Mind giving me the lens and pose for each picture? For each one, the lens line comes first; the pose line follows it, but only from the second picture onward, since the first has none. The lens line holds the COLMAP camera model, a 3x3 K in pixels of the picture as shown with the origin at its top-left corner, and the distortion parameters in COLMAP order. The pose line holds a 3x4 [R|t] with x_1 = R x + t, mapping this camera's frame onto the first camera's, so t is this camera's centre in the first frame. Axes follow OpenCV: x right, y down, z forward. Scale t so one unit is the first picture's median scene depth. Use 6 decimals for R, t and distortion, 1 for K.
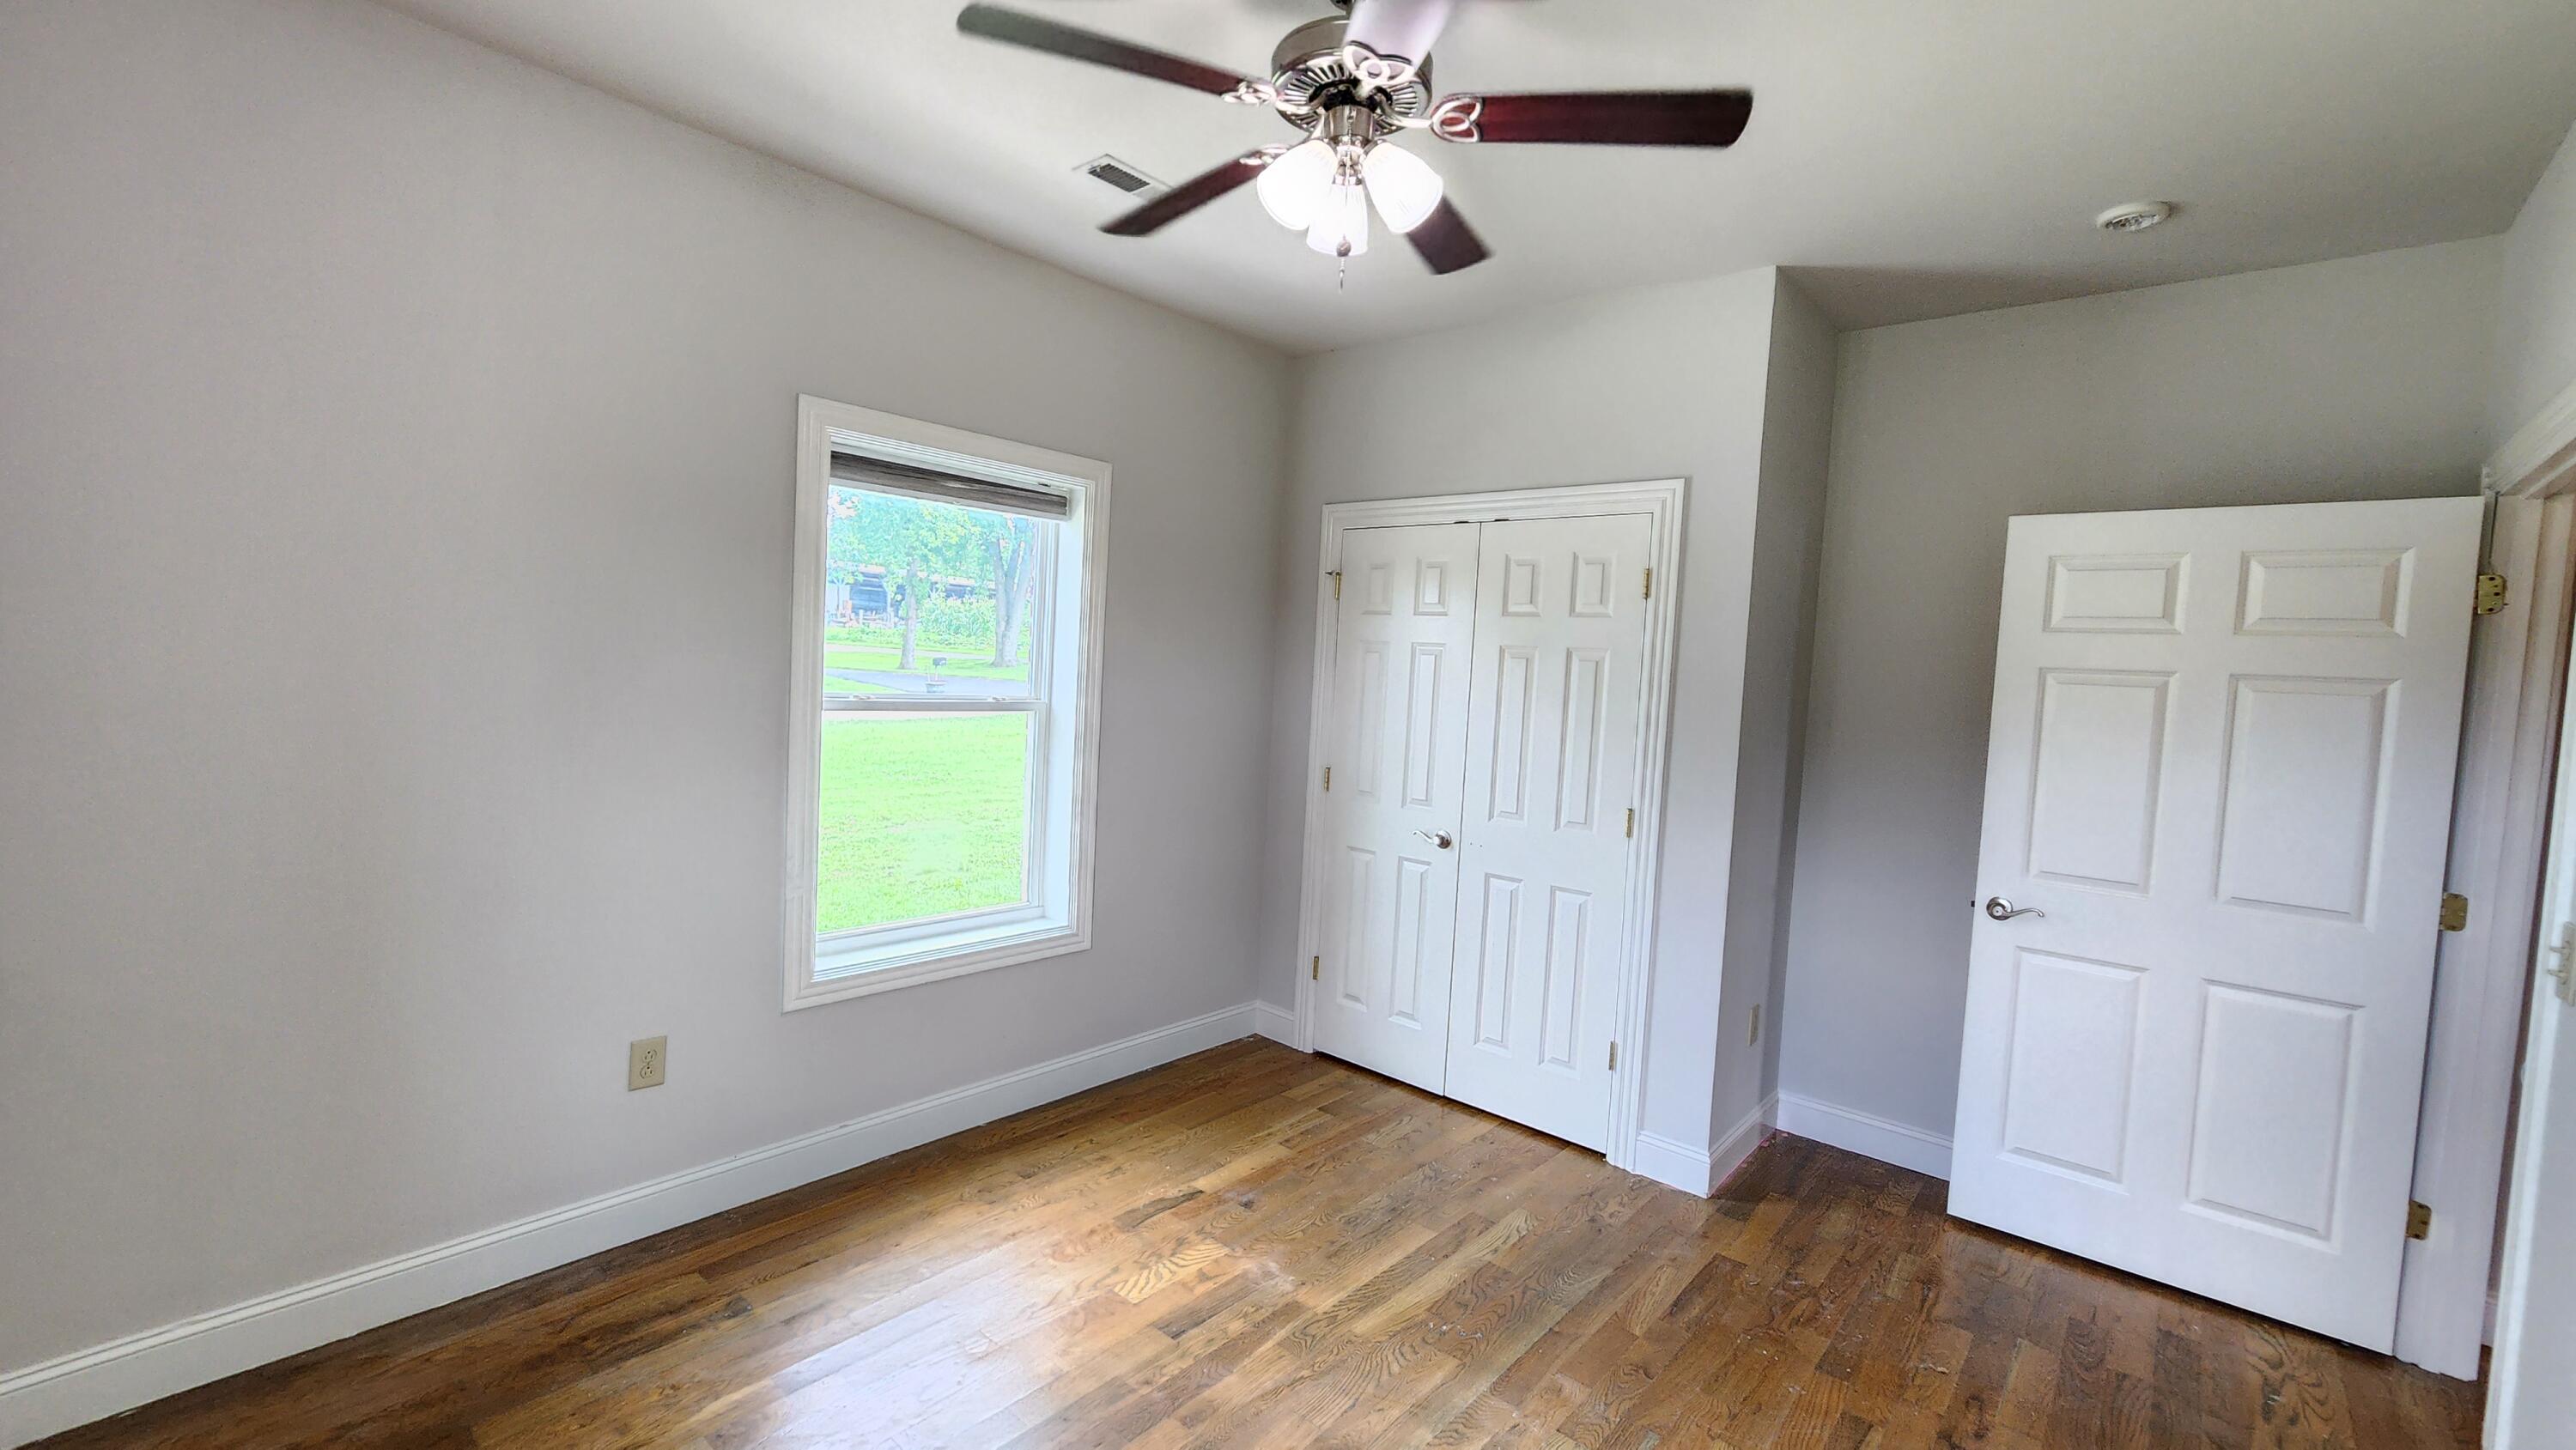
lens RADIAL K [[1054.6, 0, 1288.0], [0, 1054.6, 715.5], [0, 0, 1]] dist [-0.003564, -0.001409]
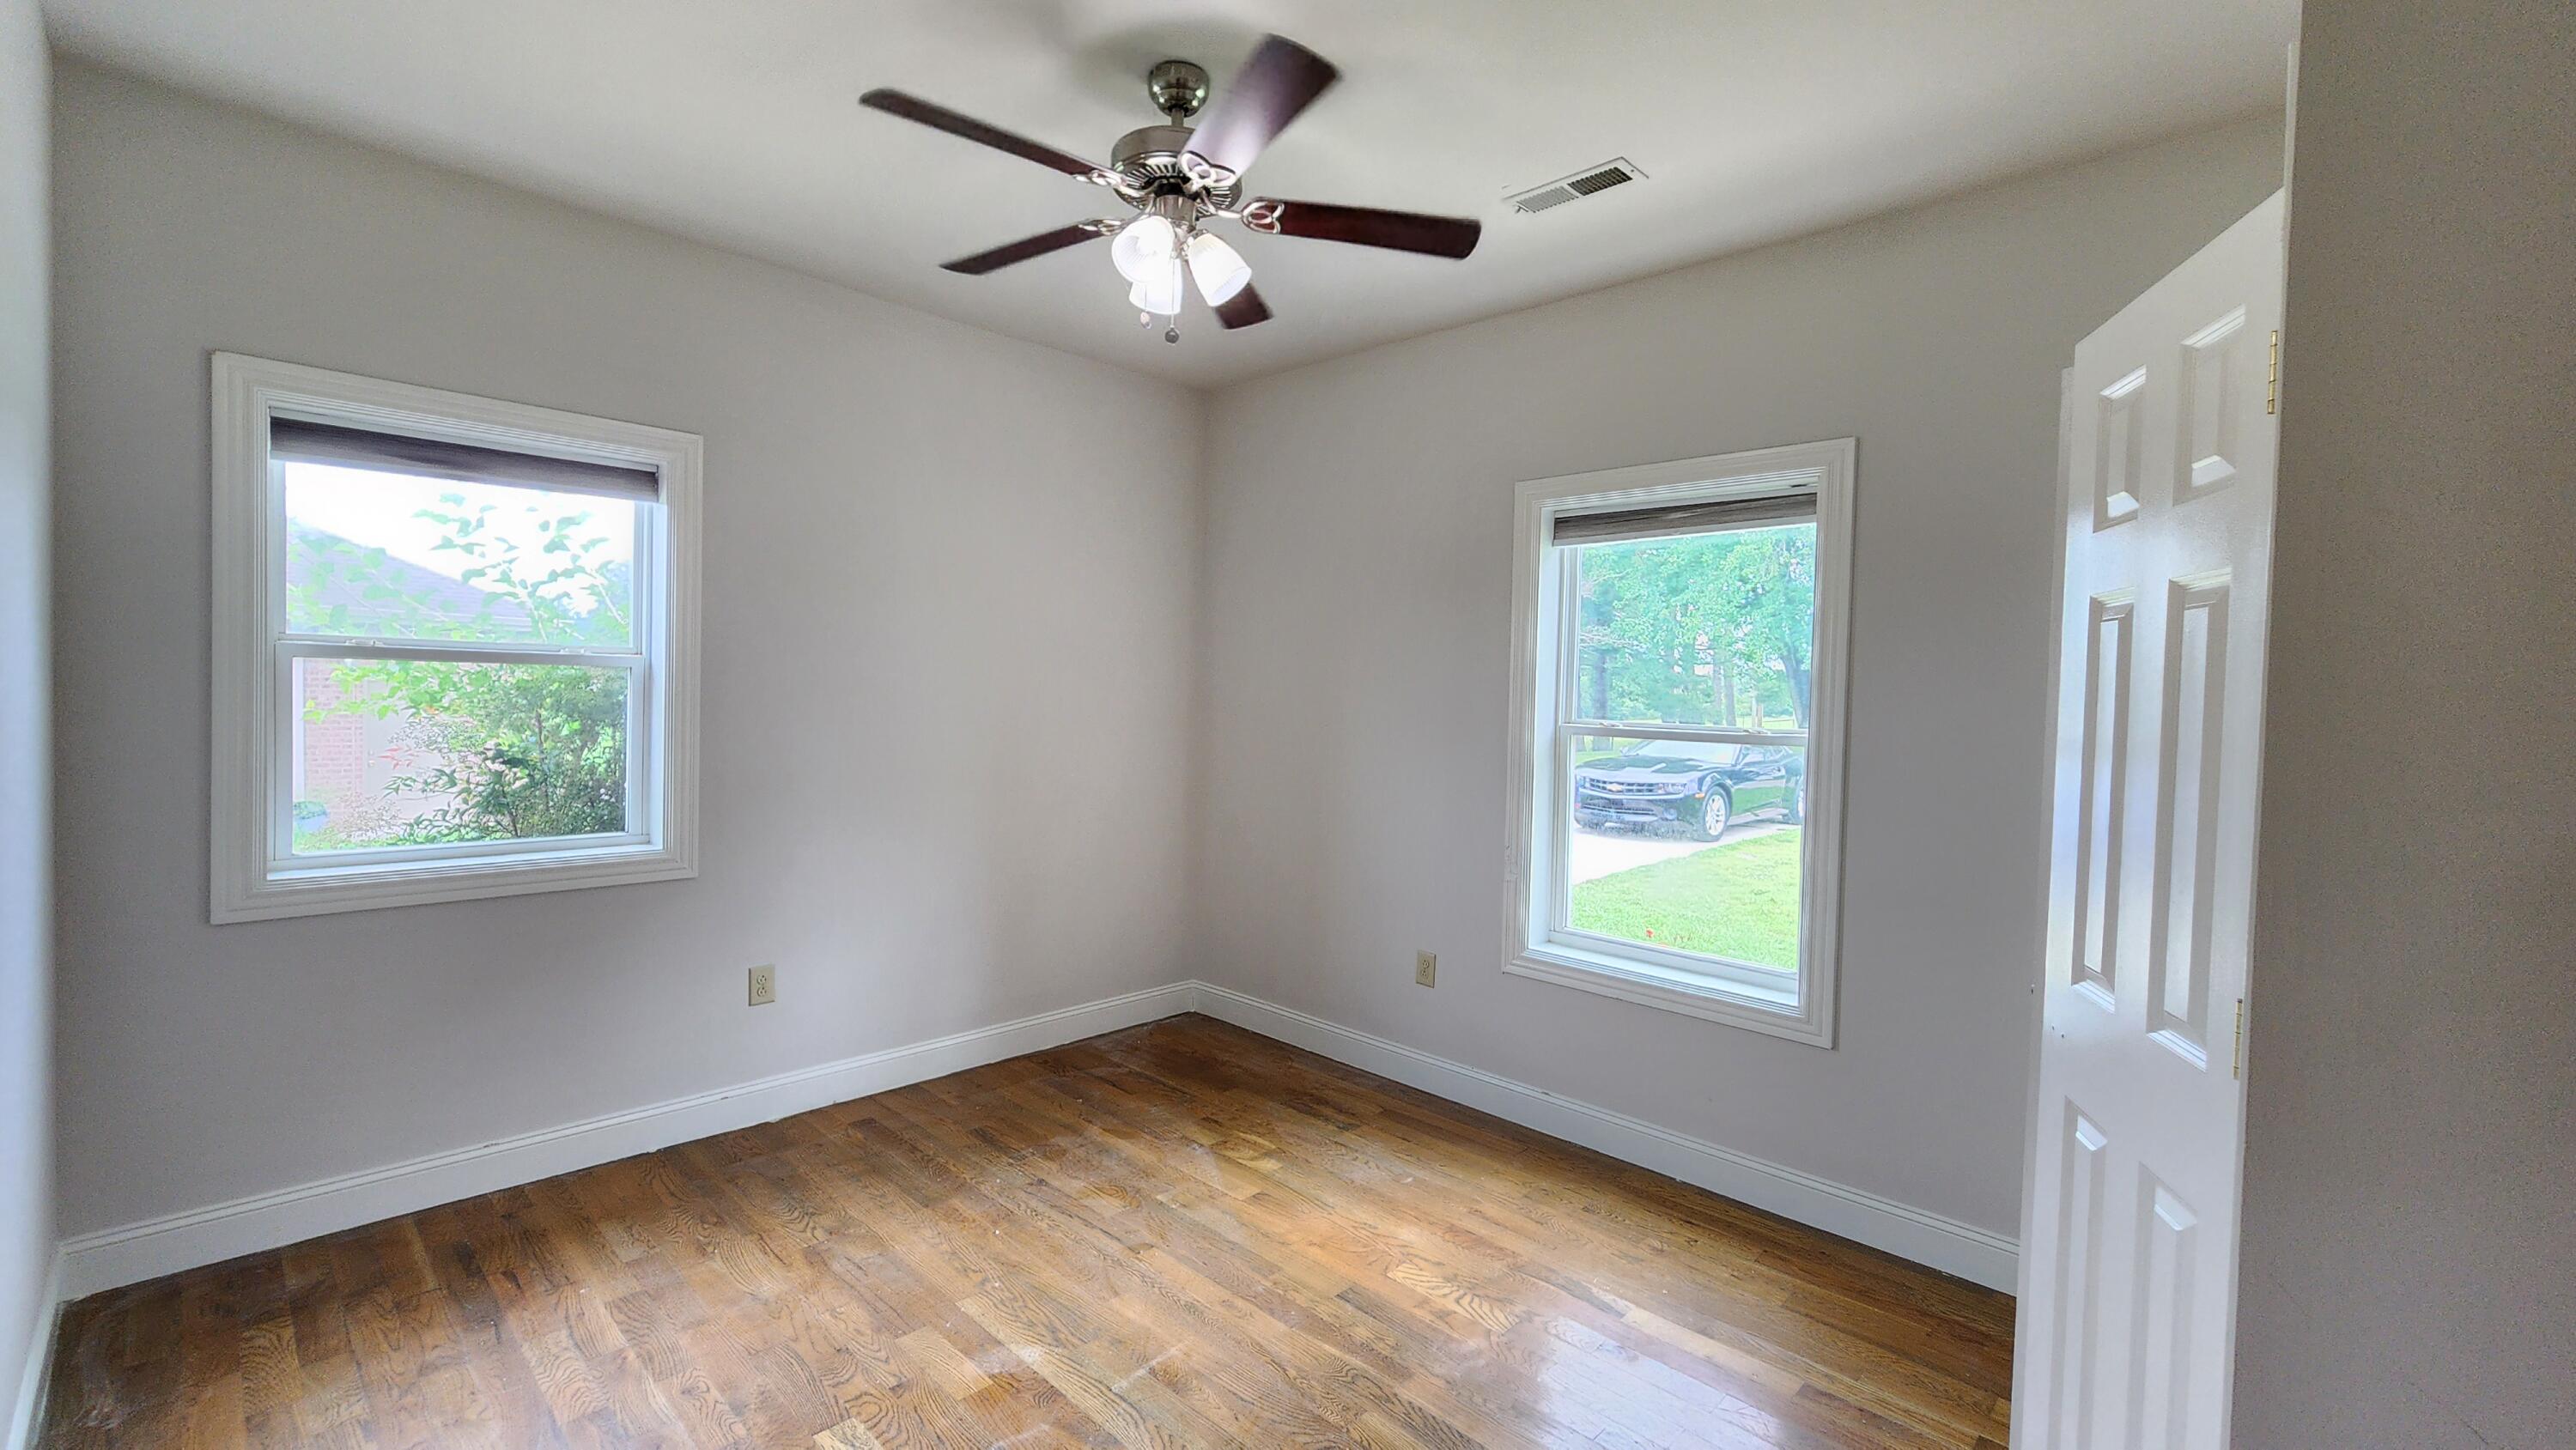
lens RADIAL K [[1054.6, 0, 1279.2], [0, 1054.6, 728.5], [0, 0, 1]] dist [-0.003564, -0.001409]
pose [[-0.049072, -0.009075, -0.998754, 0.854528], [-0.074587, 0.997200, -0.005396, 0.020467], [0.996006, 0.074229, -0.049611, 0.834482]]
